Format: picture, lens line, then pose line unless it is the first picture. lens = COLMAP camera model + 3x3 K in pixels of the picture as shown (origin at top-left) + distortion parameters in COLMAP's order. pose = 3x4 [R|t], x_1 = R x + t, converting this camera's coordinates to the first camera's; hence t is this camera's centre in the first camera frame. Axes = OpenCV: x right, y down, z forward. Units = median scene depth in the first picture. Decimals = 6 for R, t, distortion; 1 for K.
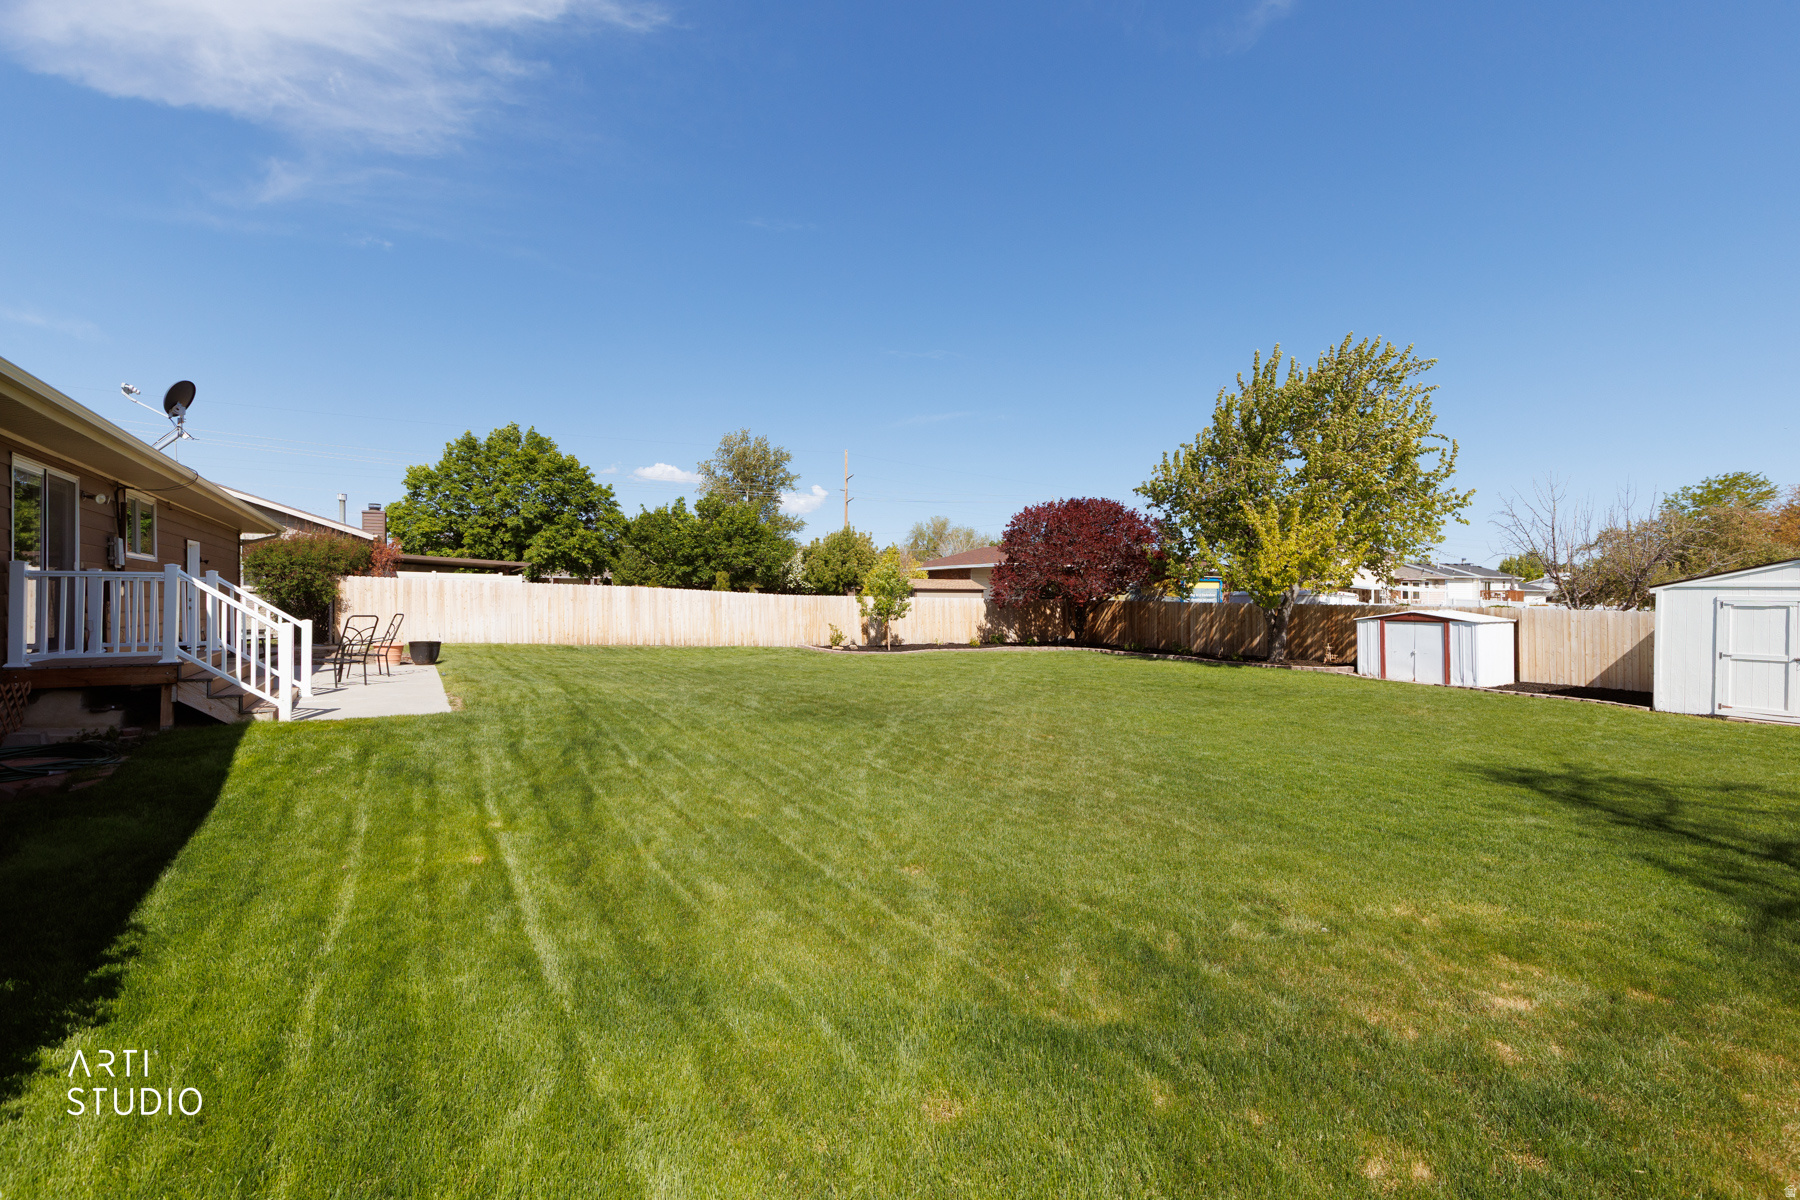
lens RADIAL K [[787.6, 0, 909.3], [0, 787.6, 593.2], [0, 0, 1]] dist [-0.005528, -0.000017]
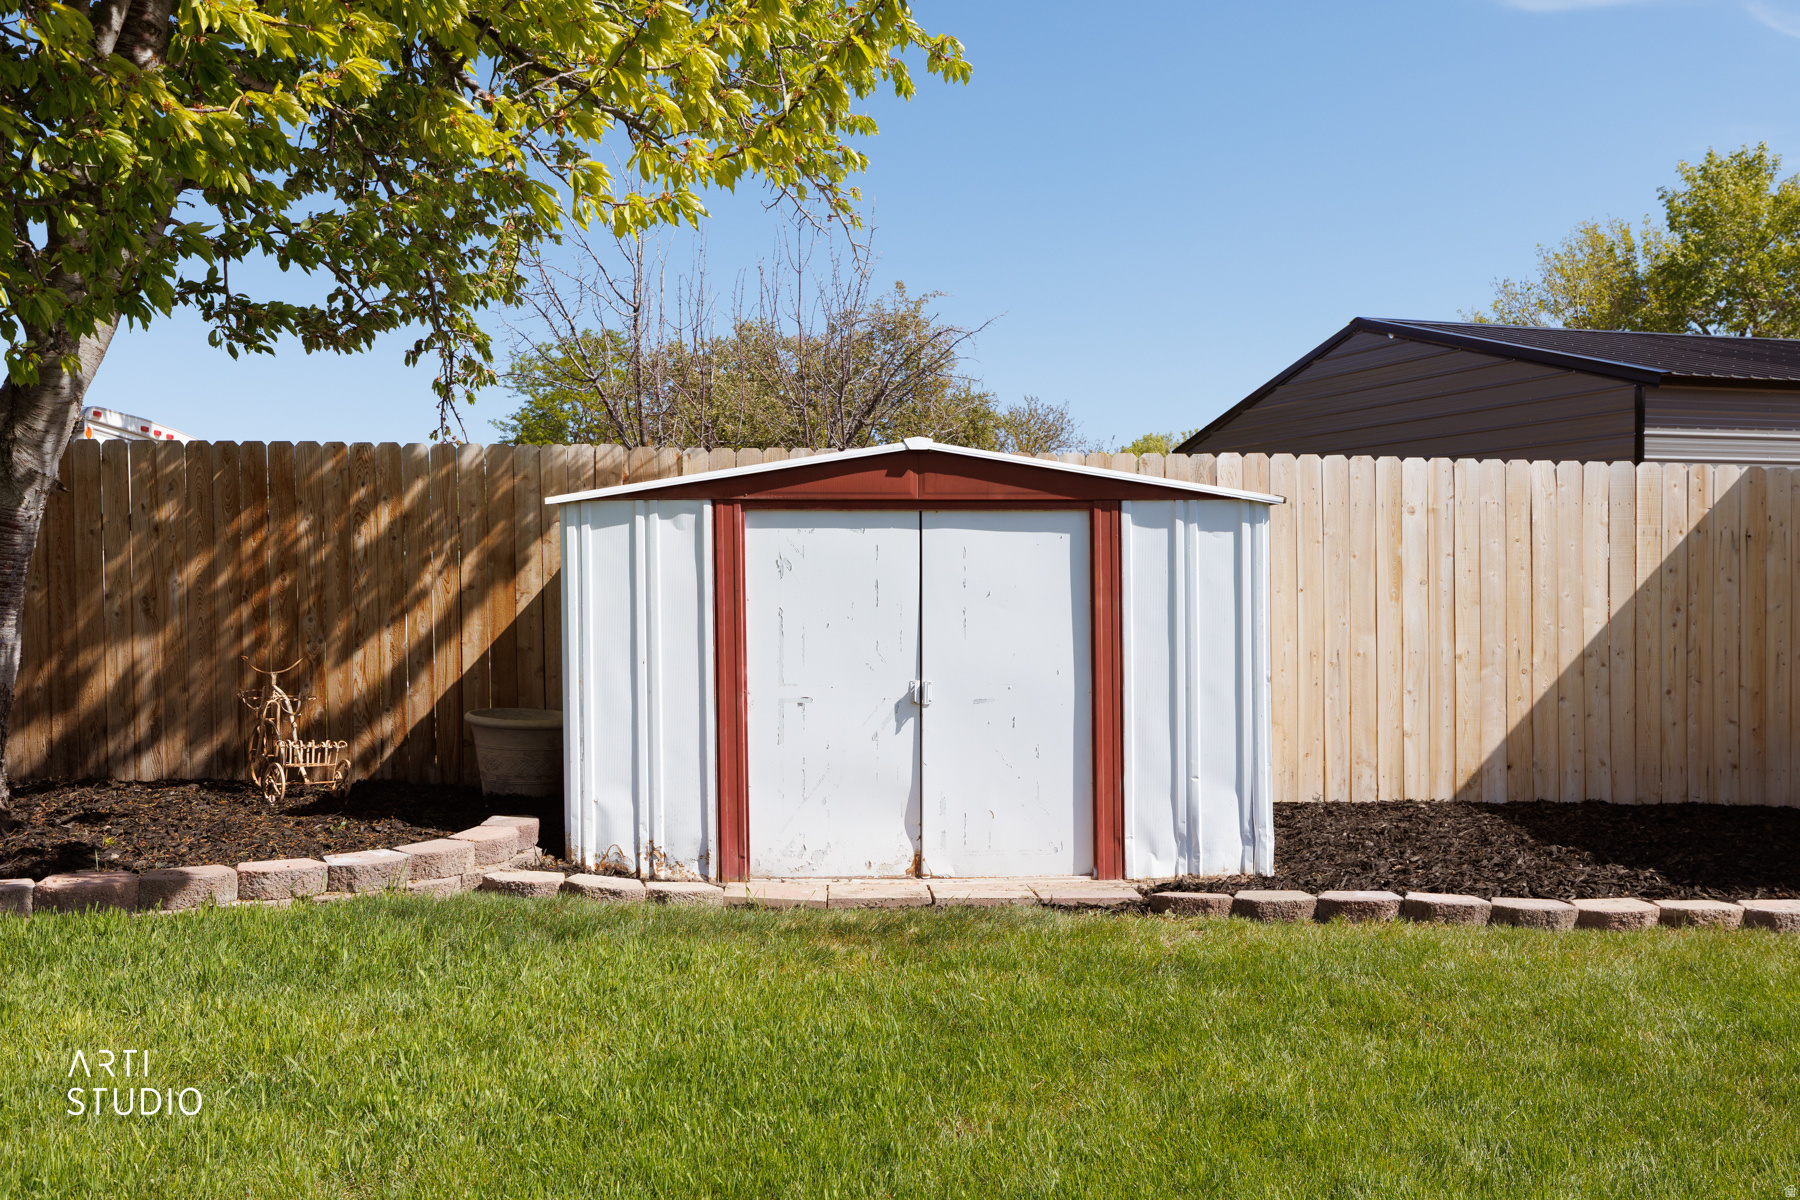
lens RADIAL K [[1659.5, 0, 907.5], [0, 1659.5, 596.0], [0, 0, 1]] dist [0.004580, 0.000000]
pose [[0.464309, -0.016151, 0.885526, 0.350982], [-0.003198, 0.999797, 0.019912, 0.049019], [-0.885668, -0.012078, 0.464163, 0.874925]]
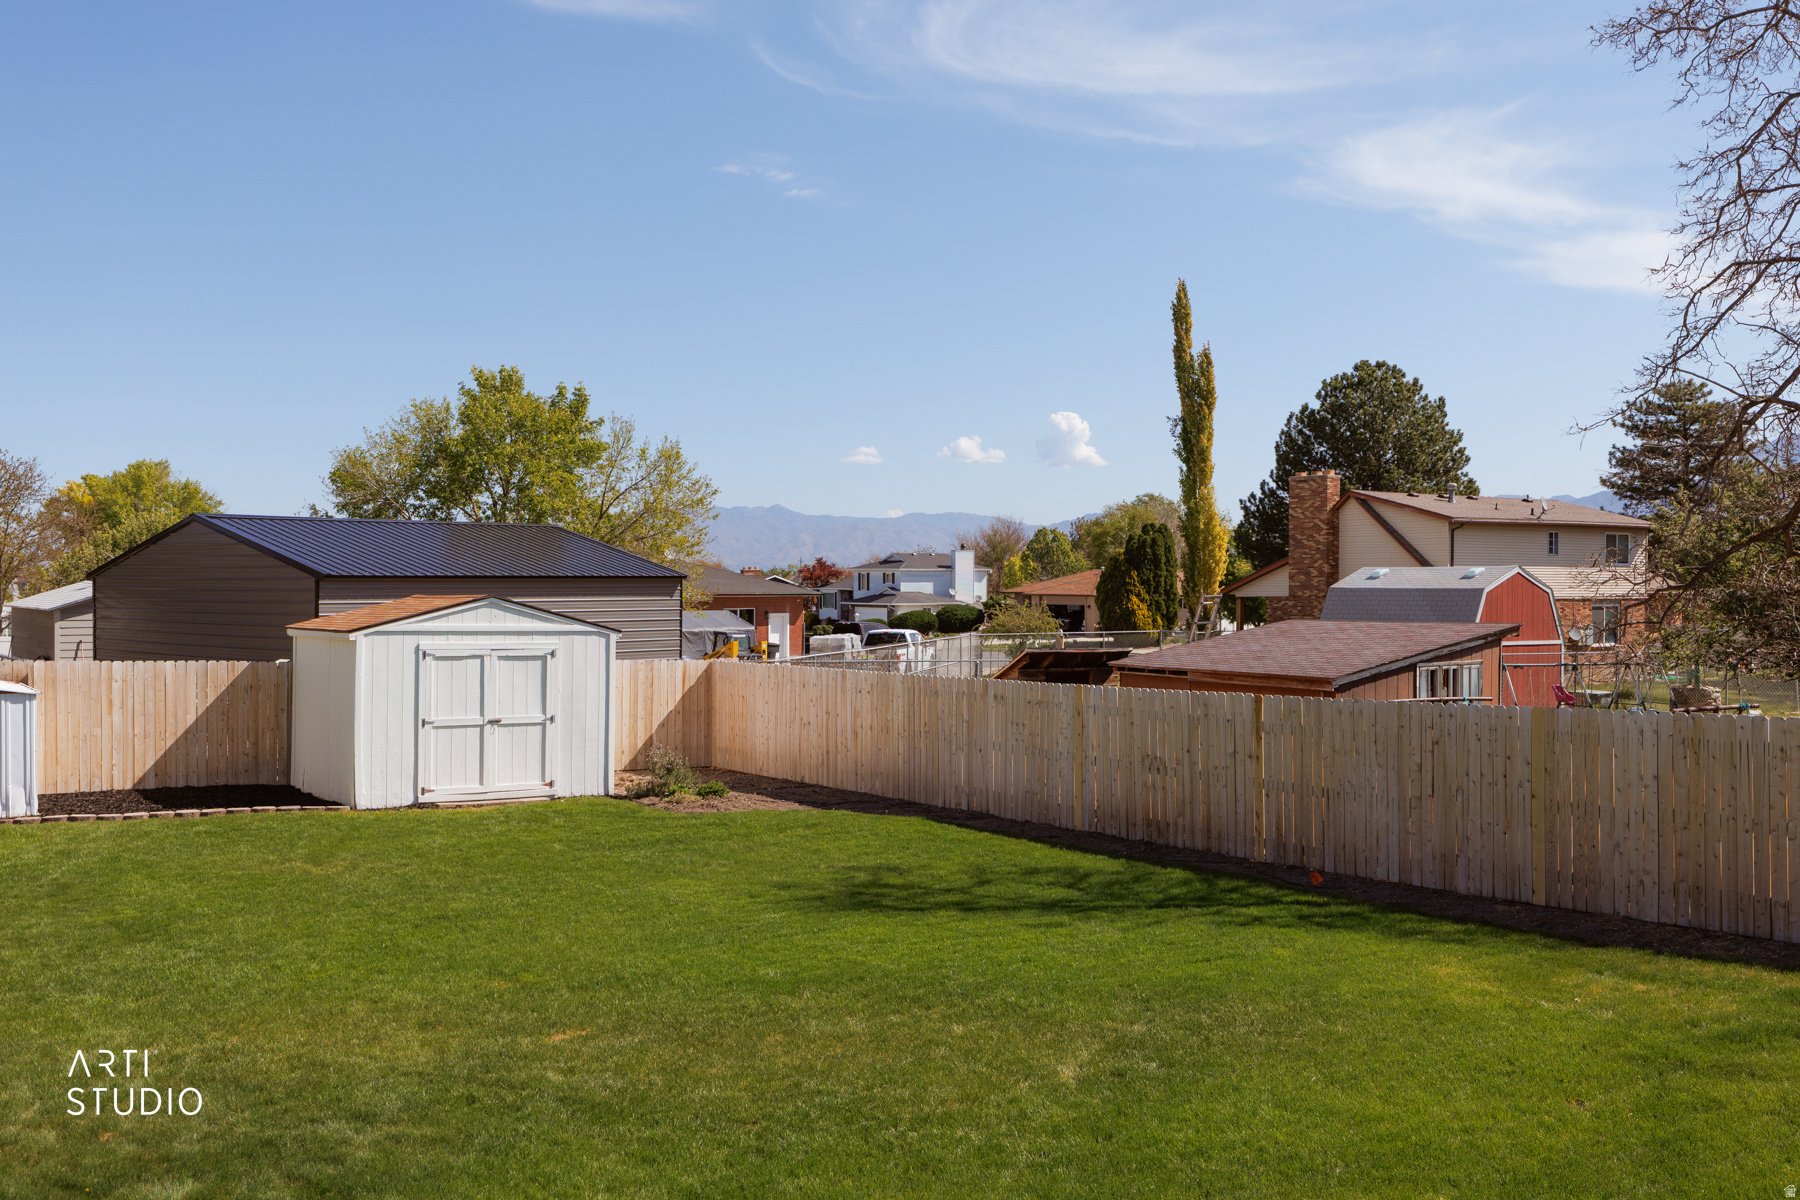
lens RADIAL K [[1699.3, 0, 908.8], [0, 1699.3, 591.1], [0, 0, 1]] dist [0.000050, 0.000000]
pose [[-0.070735, -0.009936, 0.997446, -0.453155], [-0.013657, 0.999866, 0.008992, -0.049596], [-0.997402, -0.012986, -0.070861, 0.478409]]
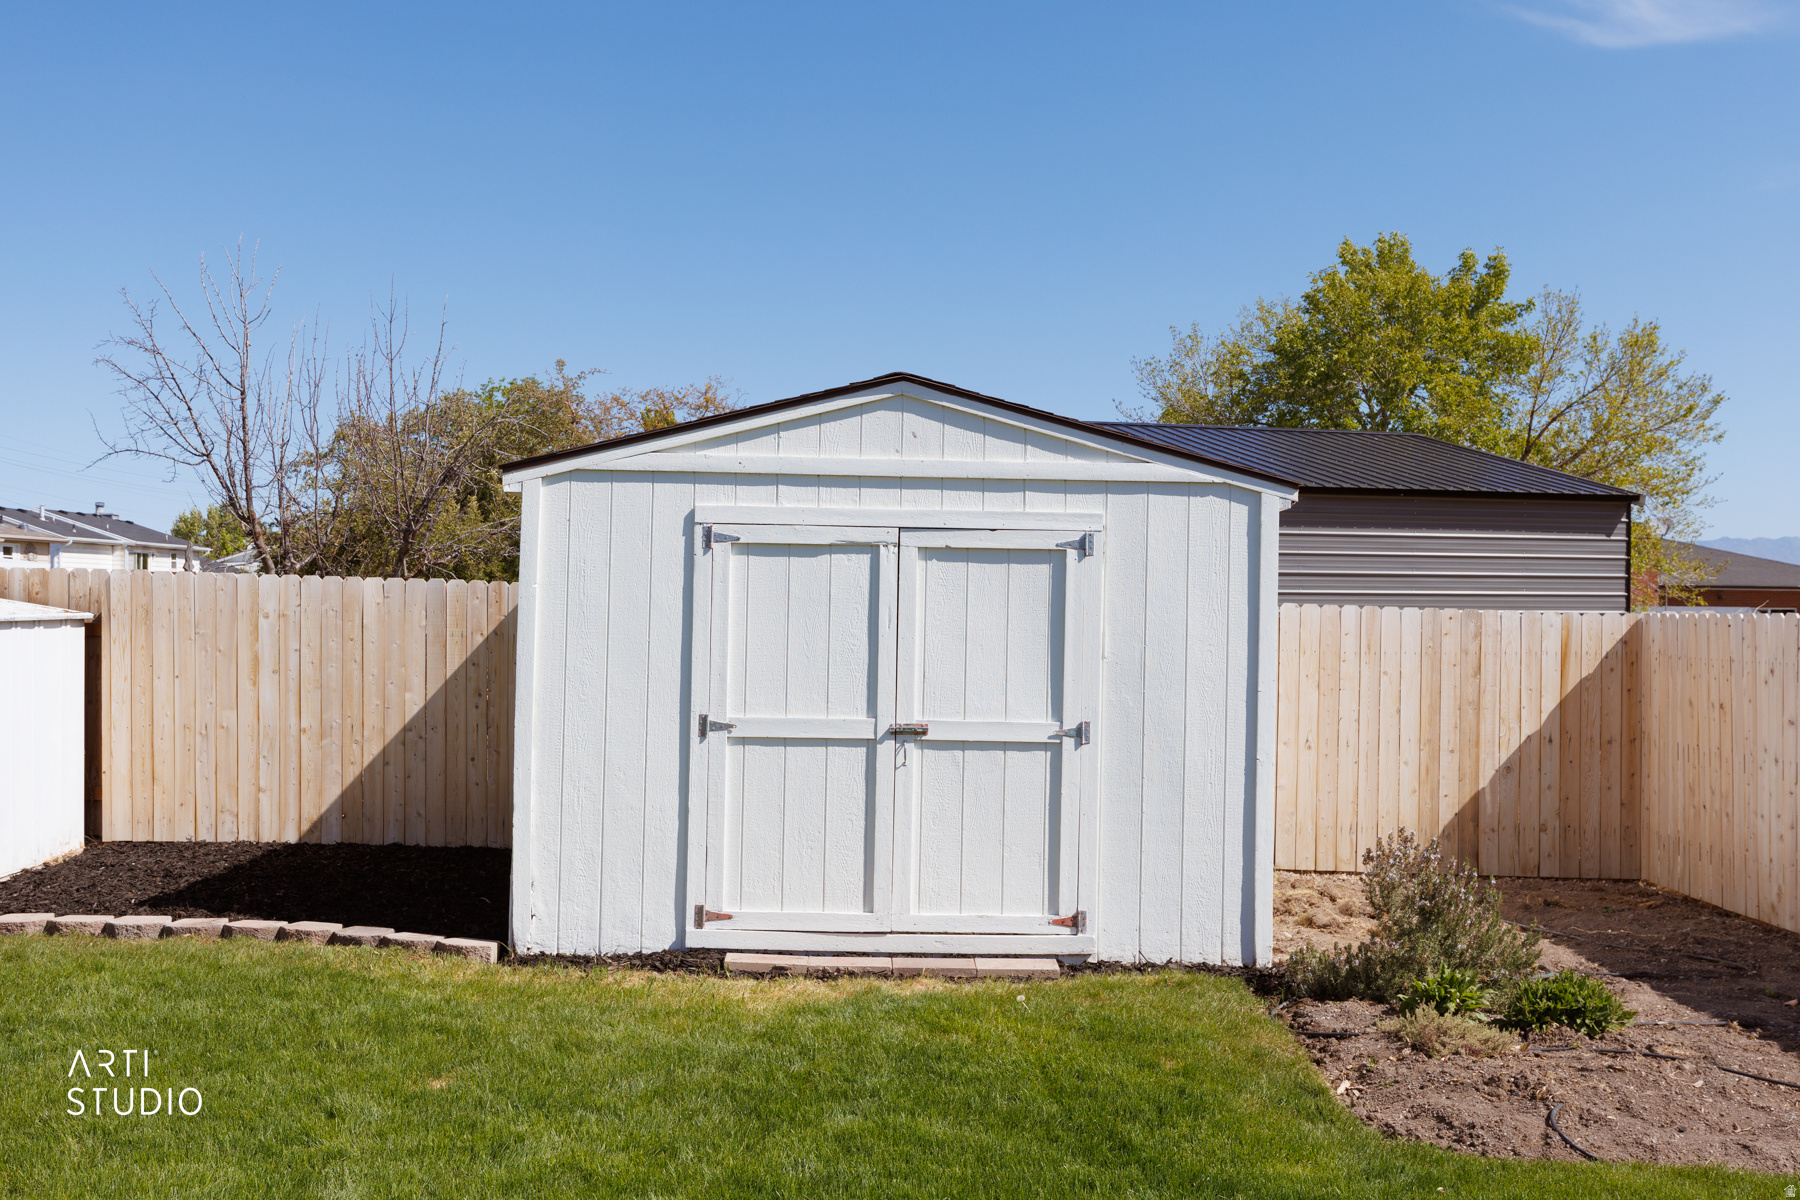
lens RADIAL K [[1659.5, 0, 917.0], [0, 1659.5, 614.6], [0, 0, 1]] dist [0.004580, 0.000000]
pose [[0.489107, -0.002186, 0.872221, 0.420105], [-0.013606, 0.999856, 0.010136, 0.025000], [-0.872117, -0.016825, 0.489007, 0.480865]]
